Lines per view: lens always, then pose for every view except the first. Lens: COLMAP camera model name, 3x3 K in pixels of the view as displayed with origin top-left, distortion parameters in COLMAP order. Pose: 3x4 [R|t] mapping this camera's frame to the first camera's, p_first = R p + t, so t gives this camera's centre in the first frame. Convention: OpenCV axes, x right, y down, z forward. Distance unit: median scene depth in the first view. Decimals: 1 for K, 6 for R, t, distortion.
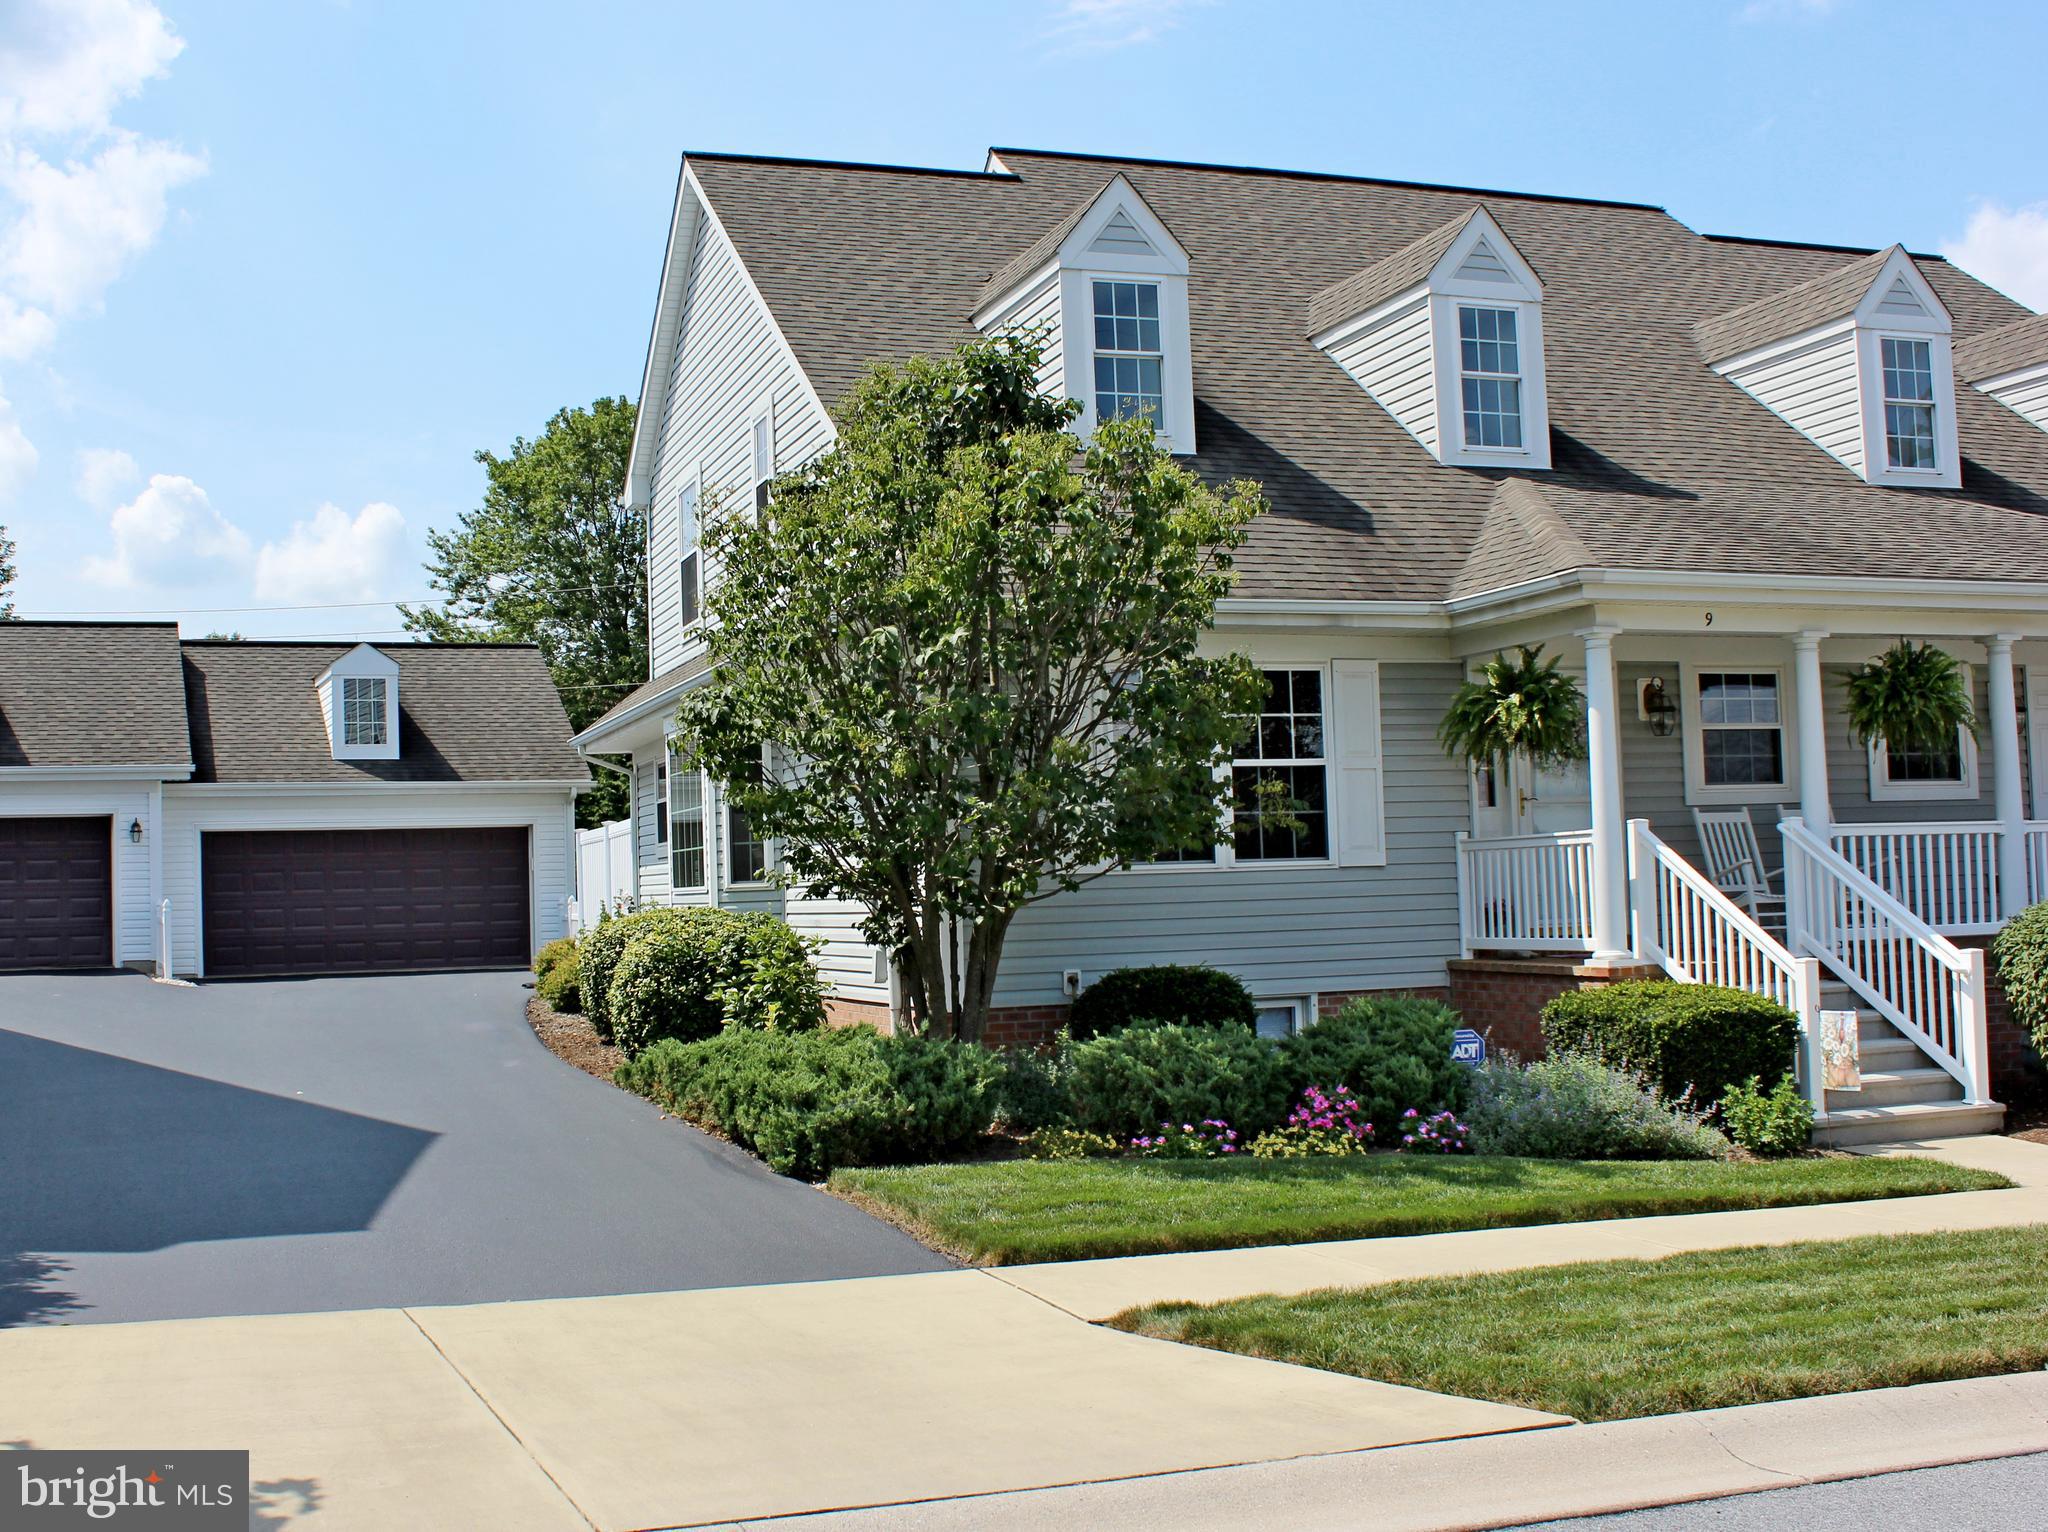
lens RADIAL K [[2345.9, 0, 1024.0], [0, 2345.9, 766.0], [0, 0, 1]] dist [-0.170842, 0.014258]
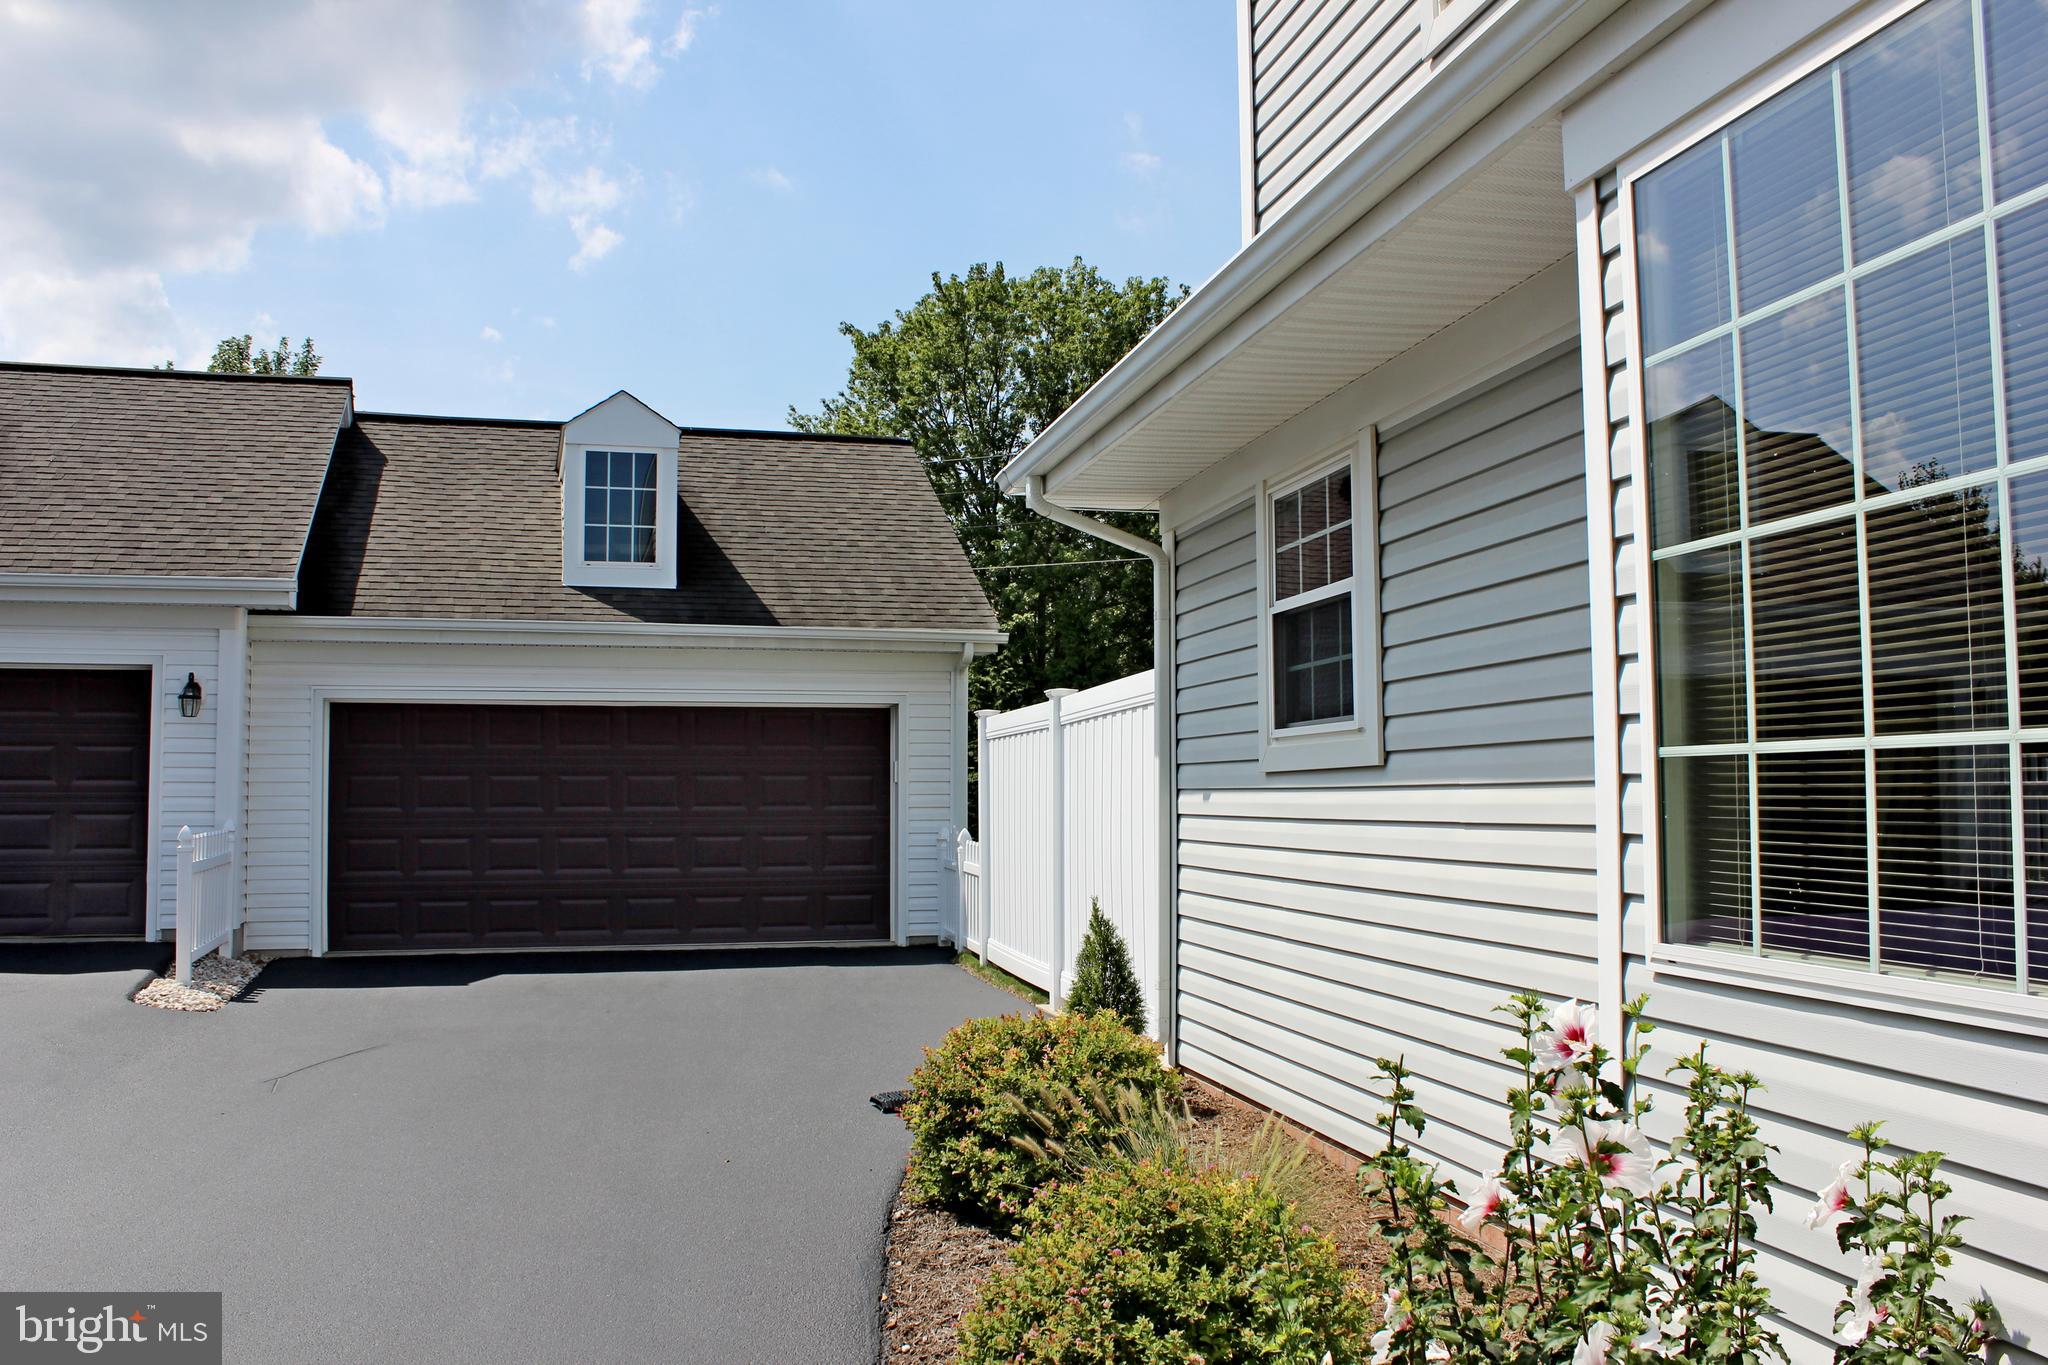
lens RADIAL K [[1743.0, 0, 1076.1], [0, 1743.0, 694.0], [0, 0, 1]] dist [-0.153945, 0.107265]
pose [[0.994567, 0.020143, -0.102126, -0.122635], [-0.020229, 0.999795, 0.000190, 0.021886], [0.102109, 0.001877, 0.994771, 0.572538]]
